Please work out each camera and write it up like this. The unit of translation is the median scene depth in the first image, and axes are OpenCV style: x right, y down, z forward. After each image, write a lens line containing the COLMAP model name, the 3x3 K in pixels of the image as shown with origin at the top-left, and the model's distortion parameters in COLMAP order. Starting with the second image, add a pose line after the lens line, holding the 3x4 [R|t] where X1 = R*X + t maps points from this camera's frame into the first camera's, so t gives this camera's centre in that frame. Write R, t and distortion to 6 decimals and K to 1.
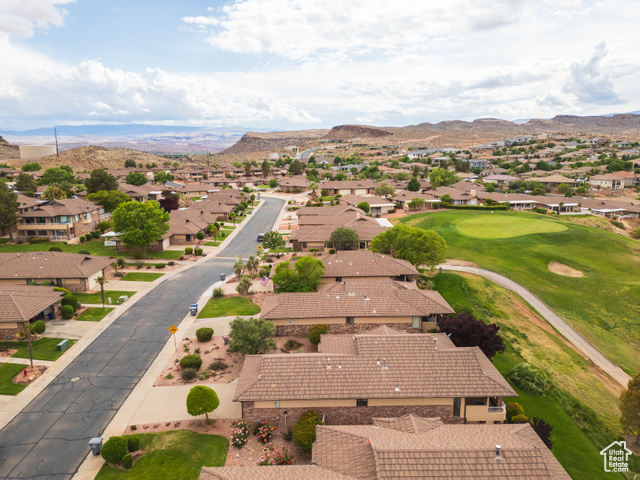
lens RADIAL K [[447.8, 0, 319.8], [0, 447.8, 244.4], [0, 0, 1]] dist [0.071180, -0.059189]
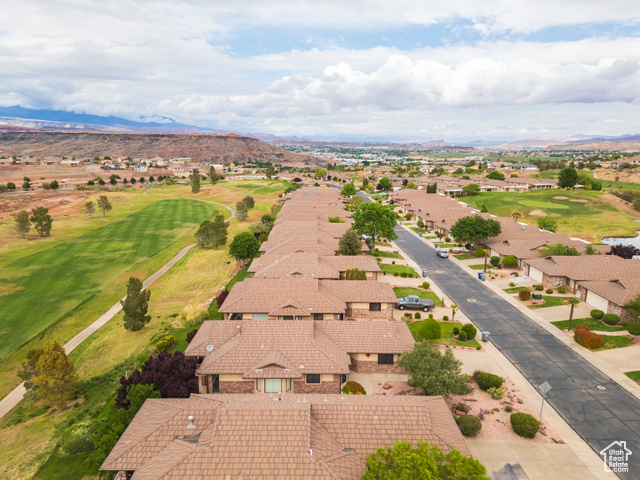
lens RADIAL K [[447.8, 0, 320.9], [0, 447.8, 238.5], [0, 0, 1]] dist [0.071180, -0.059189]
pose [[-0.999940, -0.005835, 0.009262, 0.016446], [-0.001530, 0.912301, 0.409518, -0.124803], [-0.010839, 0.409480, -0.912255, 0.565786]]
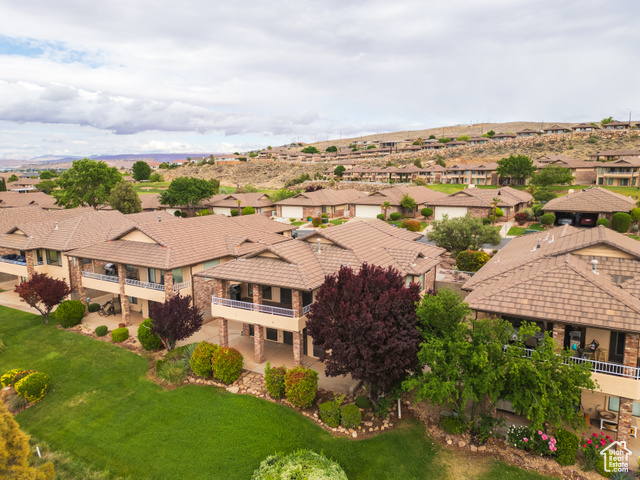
lens RADIAL K [[447.8, 0, 321.0], [0, 447.8, 244.2], [0, 0, 1]] dist [0.071180, -0.059189]
pose [[-0.519404, 0.155476, -0.840266, 0.253658], [-0.174755, 0.943201, 0.282545, 0.005773], [0.836469, 0.293596, -0.462732, 0.399498]]
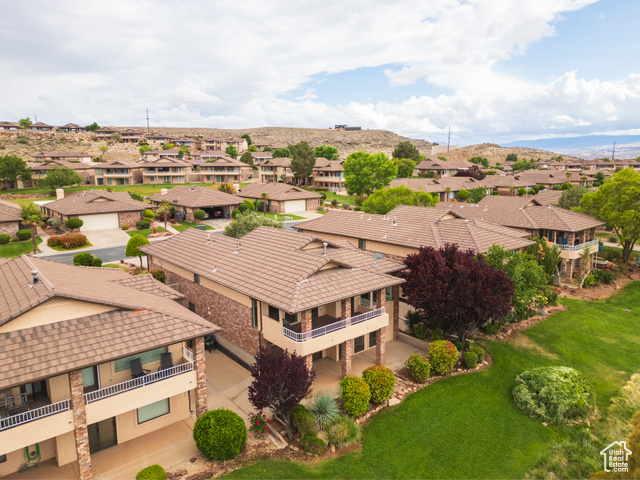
lens RADIAL K [[447.8, 0, 321.0], [0, 447.8, 241.9], [0, 0, 1]] dist [0.071180, -0.059189]
pose [[0.617664, 0.138996, -0.774062, 0.238937], [-0.165113, 0.985240, 0.045165, 0.053208], [0.768914, 0.099911, 0.631497, 0.165904]]
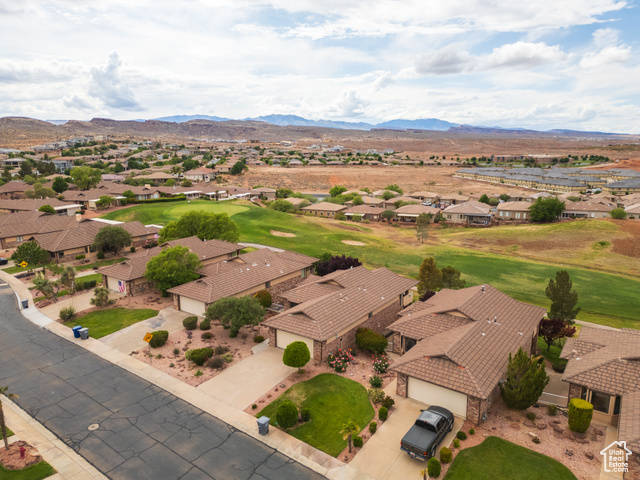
lens RADIAL K [[447.8, 0, 320.9], [0, 447.8, 241.7], [0, 0, 1]] dist [0.071180, -0.059189]
pose [[0.599736, -0.165550, 0.782886, -0.274799], [0.174319, 0.981898, 0.074094, 0.000224], [-0.780980, 0.092035, 0.617738, 0.064792]]
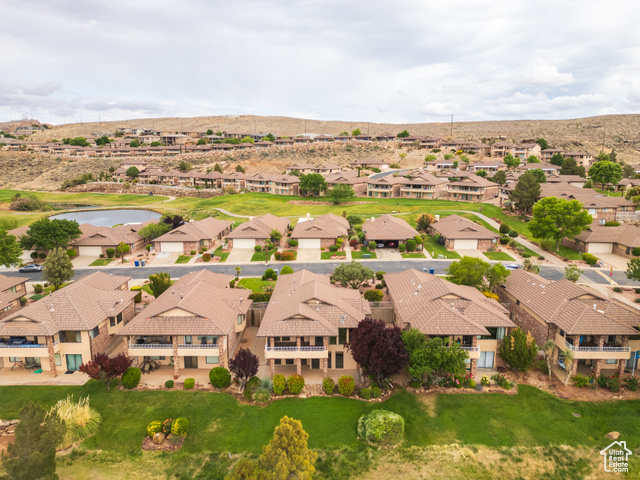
lens RADIAL K [[447.8, 0, 321.0], [0, 447.8, 243.2], [0, 0, 1]] dist [0.071180, -0.059189]
pose [[-0.036660, 0.214564, -0.976022, 0.428882], [-0.218605, 0.951302, 0.217341, -0.064773], [0.975124, 0.221331, 0.012030, 0.288131]]
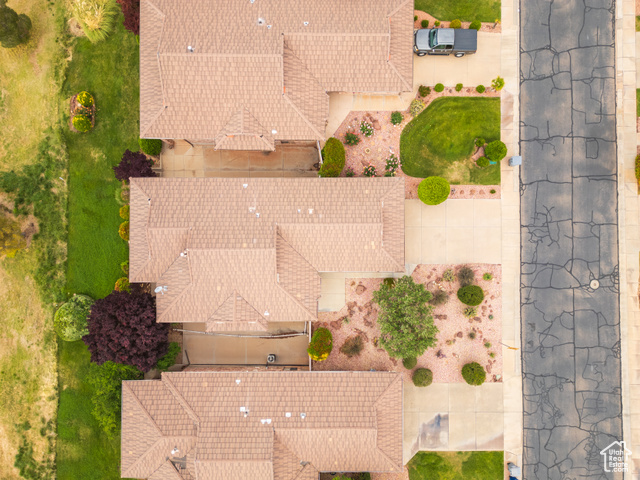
lens RADIAL K [[447.8, 0, 320.3], [0, 447.8, 245.5], [0, 0, 1]] dist [0.071180, -0.059189]
pose [[-0.999633, -0.022277, 0.015444, -0.004405], [0.019791, -0.210509, 0.977392, -0.182522], [-0.018522, 0.977338, 0.210872, 0.240564]]
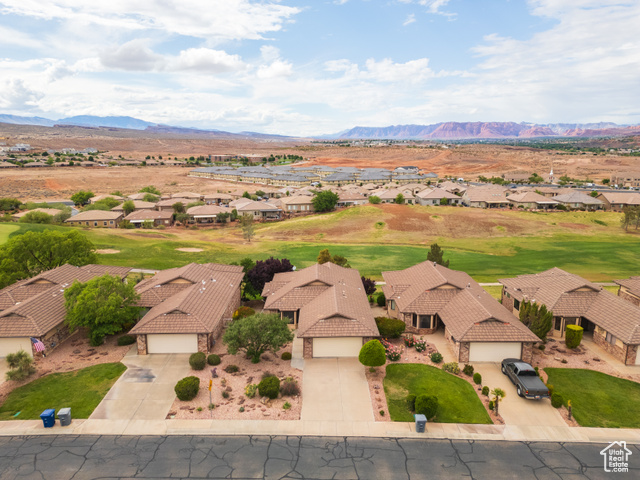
lens RADIAL K [[447.8, 0, 321.0], [0, 447.8, 241.8], [0, 0, 1]] dist [0.071180, -0.059189]
pose [[0.013656, -0.208433, 0.977941, -0.337919], [0.220140, 0.954662, 0.200397, -0.043768], [-0.975373, 0.212548, 0.058921, 0.263679]]
